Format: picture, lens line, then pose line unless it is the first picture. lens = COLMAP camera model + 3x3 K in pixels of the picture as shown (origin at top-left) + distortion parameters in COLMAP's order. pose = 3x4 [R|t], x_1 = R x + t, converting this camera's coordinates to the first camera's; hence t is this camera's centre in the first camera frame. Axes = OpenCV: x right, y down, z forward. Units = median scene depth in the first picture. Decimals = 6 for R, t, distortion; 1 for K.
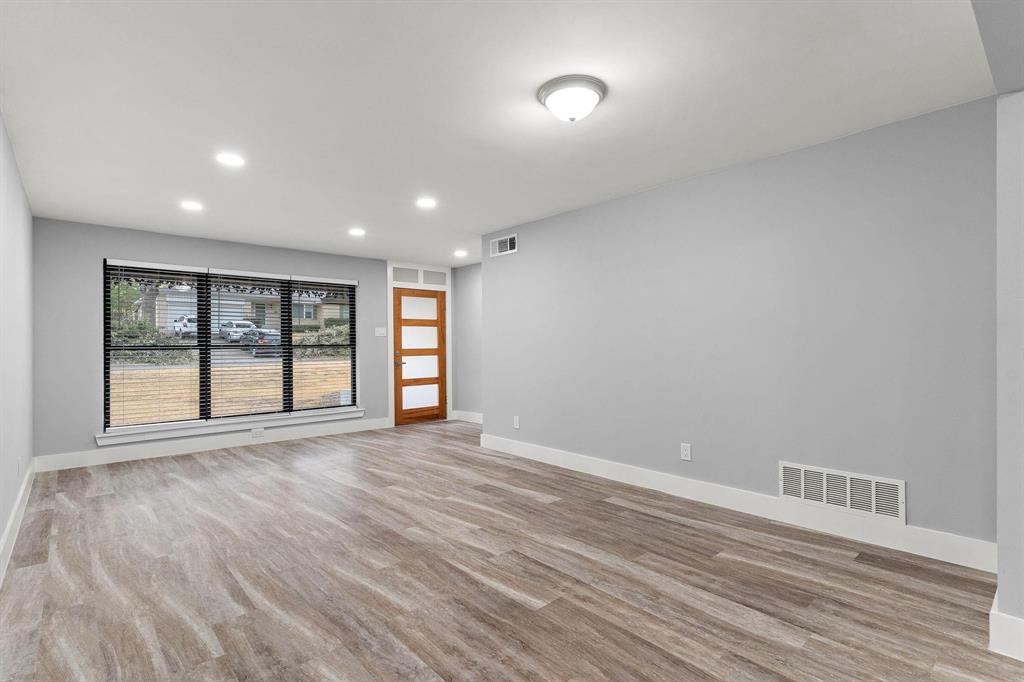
lens RADIAL K [[492.4, 0, 509.8], [0, 492.4, 342.8], [0, 0, 1]] dist [0.002400, -0.000274]
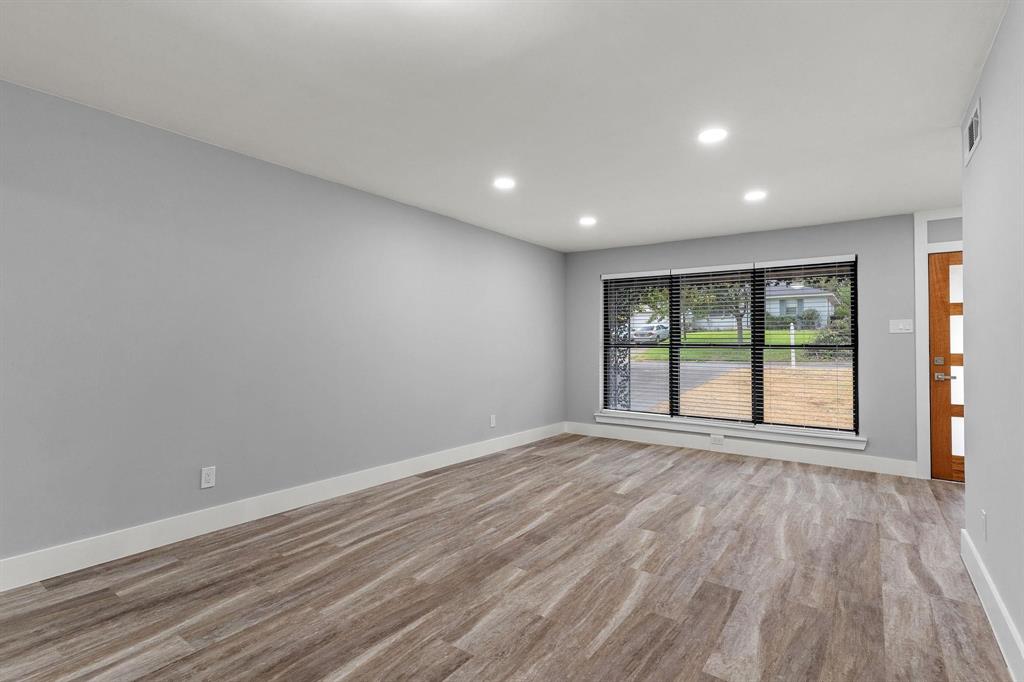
lens RADIAL K [[492.4, 0, 509.8], [0, 492.4, 342.8], [0, 0, 1]] dist [0.002400, -0.000274]
pose [[0.210998, 0.005369, -0.977472, 0.574443], [-0.003214, 0.999983, 0.004799, -0.003850], [0.977481, 0.002129, 0.211012, 0.787452]]
